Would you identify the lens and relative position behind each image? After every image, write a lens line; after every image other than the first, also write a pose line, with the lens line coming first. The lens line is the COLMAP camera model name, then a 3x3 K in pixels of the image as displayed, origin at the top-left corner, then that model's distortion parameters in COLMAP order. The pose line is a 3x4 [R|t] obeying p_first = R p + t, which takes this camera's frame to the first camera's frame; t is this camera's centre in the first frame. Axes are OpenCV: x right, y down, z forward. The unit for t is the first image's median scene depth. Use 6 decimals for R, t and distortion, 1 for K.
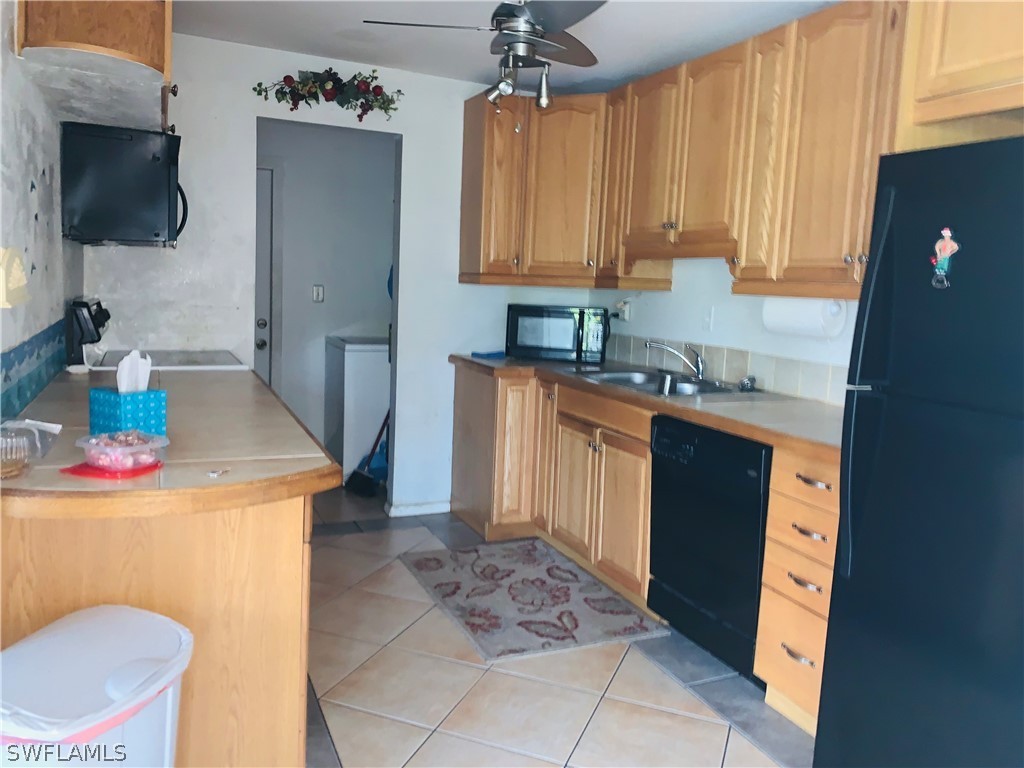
lens RADIAL K [[793.8, 0, 517.4], [0, 793.8, 380.4], [0, 0, 1]] dist [0.020845, -0.039094]
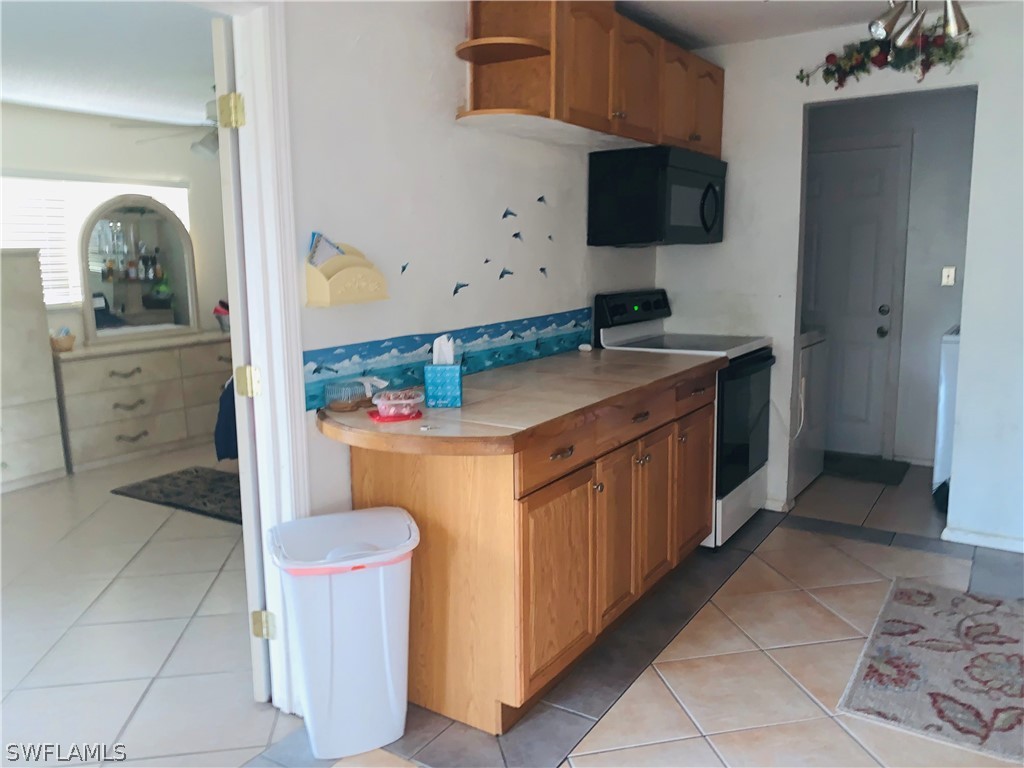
lens RADIAL K [[793.8, 0, 516.1], [0, 793.8, 377.8], [0, 0, 1]] dist [0.020845, -0.039094]
pose [[0.521137, 0.081516, -0.849571, 0.431791], [-0.064118, 0.996355, 0.056270, -0.027335], [0.851061, 0.025148, 0.524464, 0.216174]]
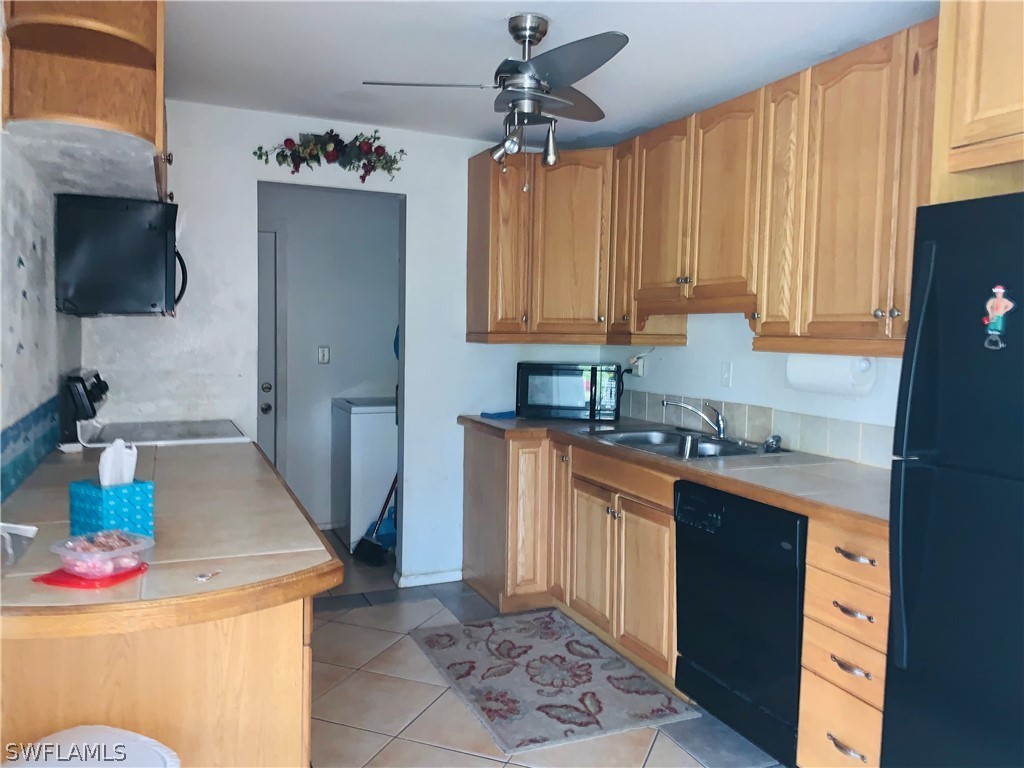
lens RADIAL K [[793.8, 0, 512.3], [0, 793.8, 387.5], [0, 0, 1]] dist [0.020845, -0.039094]
pose [[0.999565, -0.024542, -0.016352, -0.004436], [0.023669, 0.998386, -0.051619, -0.022355], [0.017593, 0.051209, 0.998533, 0.046252]]
